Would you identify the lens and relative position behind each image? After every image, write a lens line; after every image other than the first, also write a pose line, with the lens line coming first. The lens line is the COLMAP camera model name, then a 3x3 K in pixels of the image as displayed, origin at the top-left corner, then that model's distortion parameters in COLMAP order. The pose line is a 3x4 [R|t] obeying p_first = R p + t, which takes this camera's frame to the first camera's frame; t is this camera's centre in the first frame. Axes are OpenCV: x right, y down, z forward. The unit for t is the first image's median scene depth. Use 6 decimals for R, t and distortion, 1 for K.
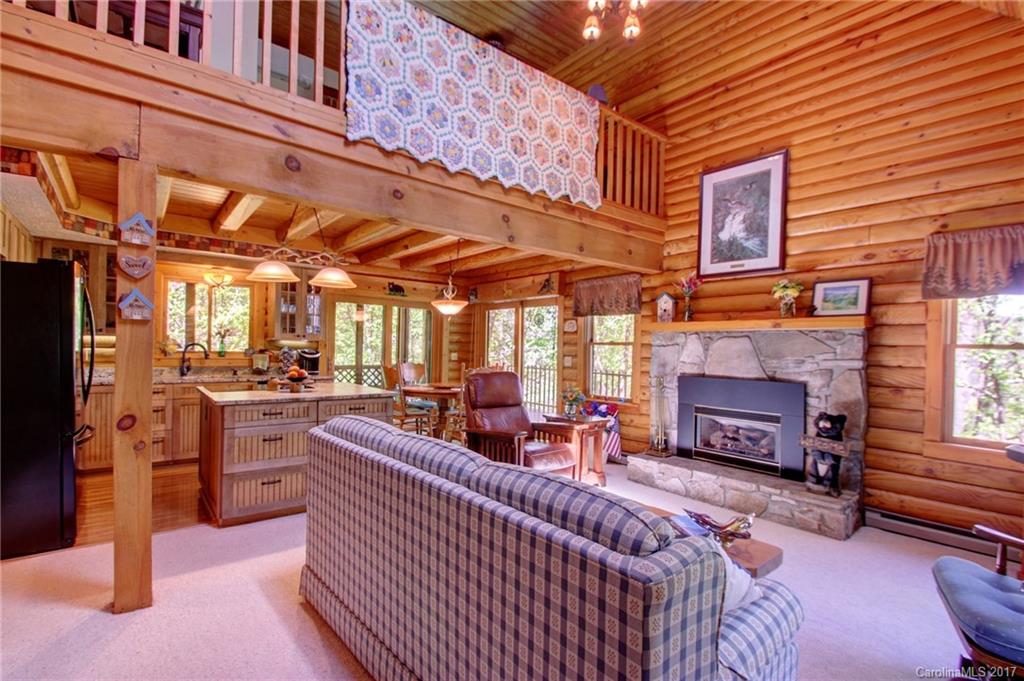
lens RADIAL K [[477.1, 0, 514.3], [0, 477.1, 344.5], [0, 0, 1]] dist [-0.001815, -0.002438]
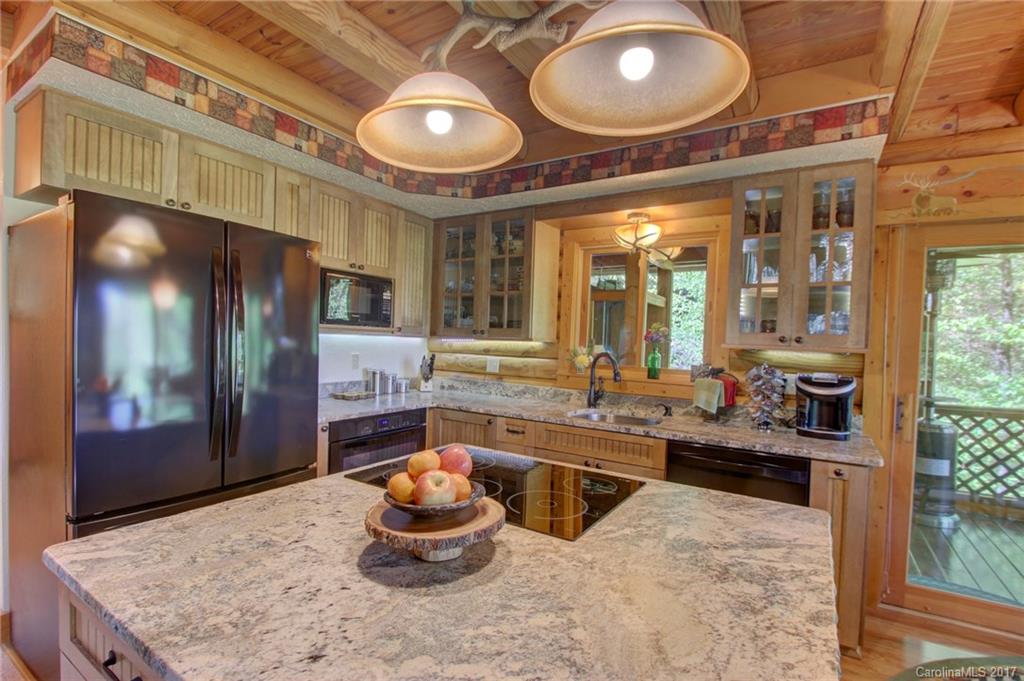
lens RADIAL K [[477.1, 0, 513.2], [0, 477.1, 345.7], [0, 0, 1]] dist [-0.001815, -0.002438]
pose [[0.379698, 0.007241, -0.925082, -0.165131], [-0.028663, 0.999581, -0.003941, -0.004245], [0.924666, 0.028012, 0.379747, 0.623042]]
